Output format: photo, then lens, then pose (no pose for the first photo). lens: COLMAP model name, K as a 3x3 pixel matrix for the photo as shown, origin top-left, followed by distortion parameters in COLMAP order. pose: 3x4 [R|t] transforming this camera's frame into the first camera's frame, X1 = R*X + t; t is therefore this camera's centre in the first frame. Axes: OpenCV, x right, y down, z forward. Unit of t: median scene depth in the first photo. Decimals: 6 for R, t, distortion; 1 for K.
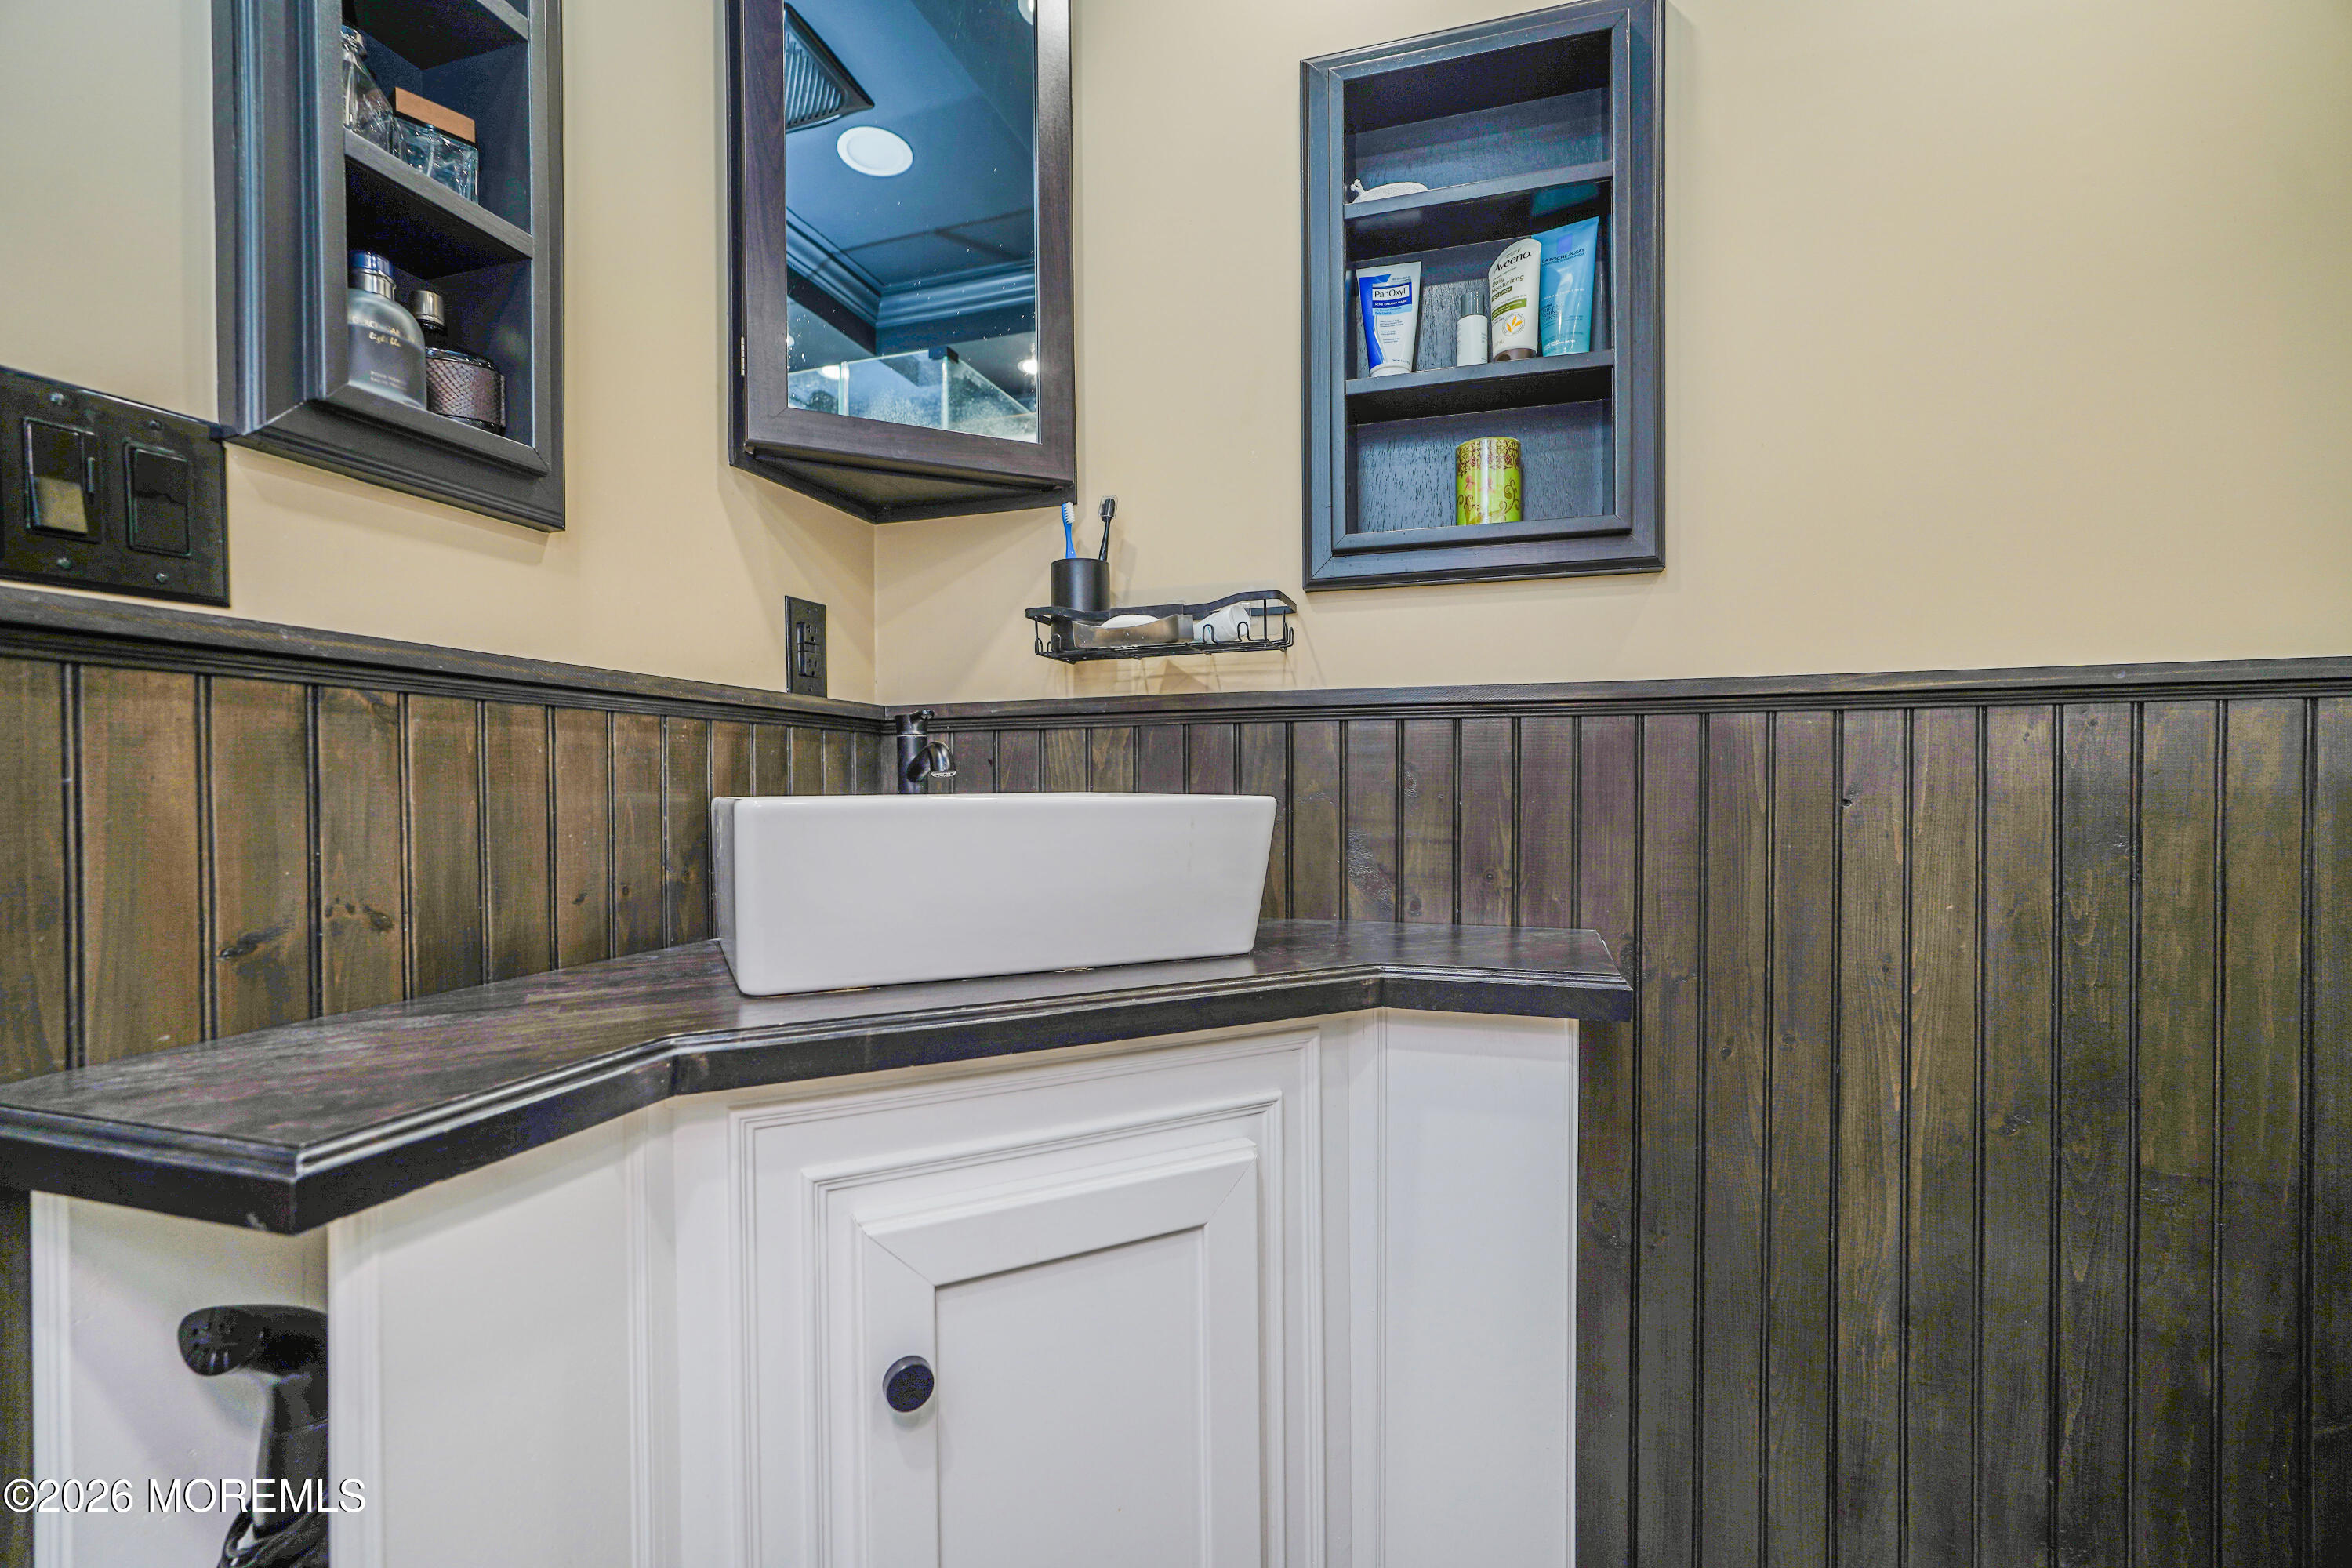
lens RADIAL K [[1052.1, 0, 1182.1], [0, 1052.1, 788.0], [0, 0, 1]] dist [-0.003505, 0.000413]
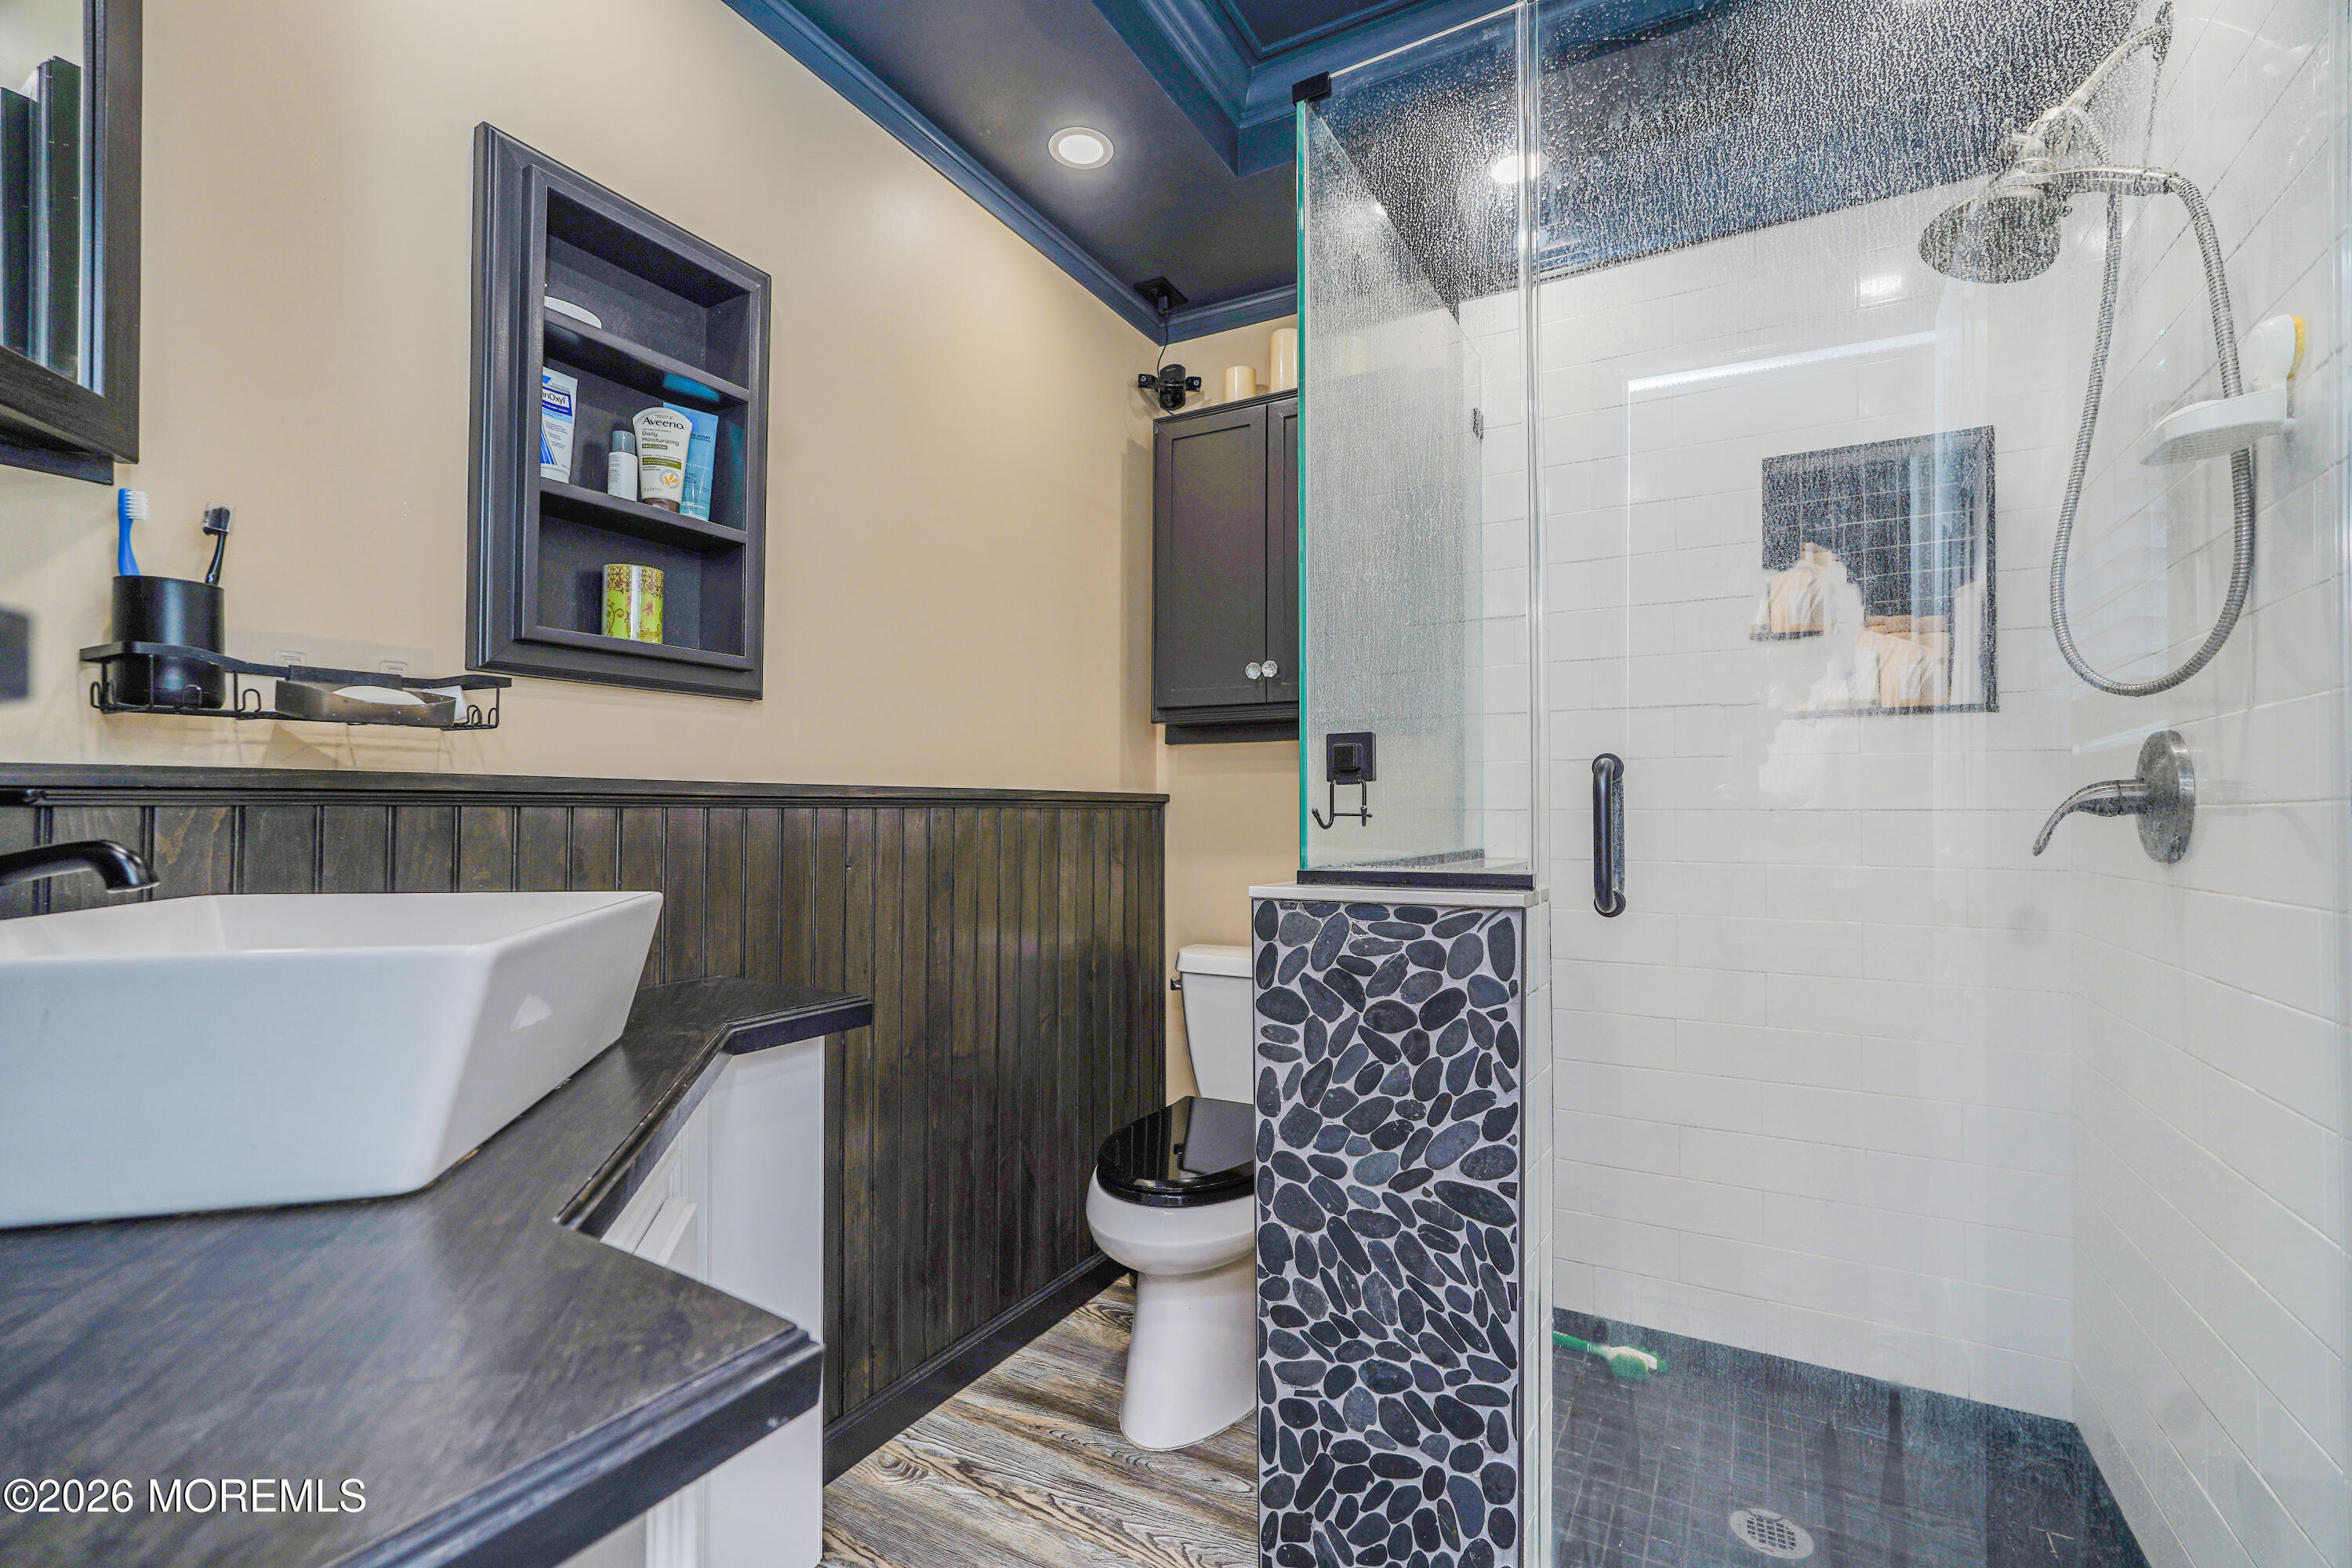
lens RADIAL K [[1052.1, 0, 1178.8], [0, 1052.1, 797.3], [0, 0, 1]] dist [-0.003505, 0.000413]
pose [[0.214150, 0.016562, 0.976660, -0.699014], [0.002445, 0.999844, -0.017491, -0.054494], [-0.976798, 0.006134, 0.214076, 0.173962]]
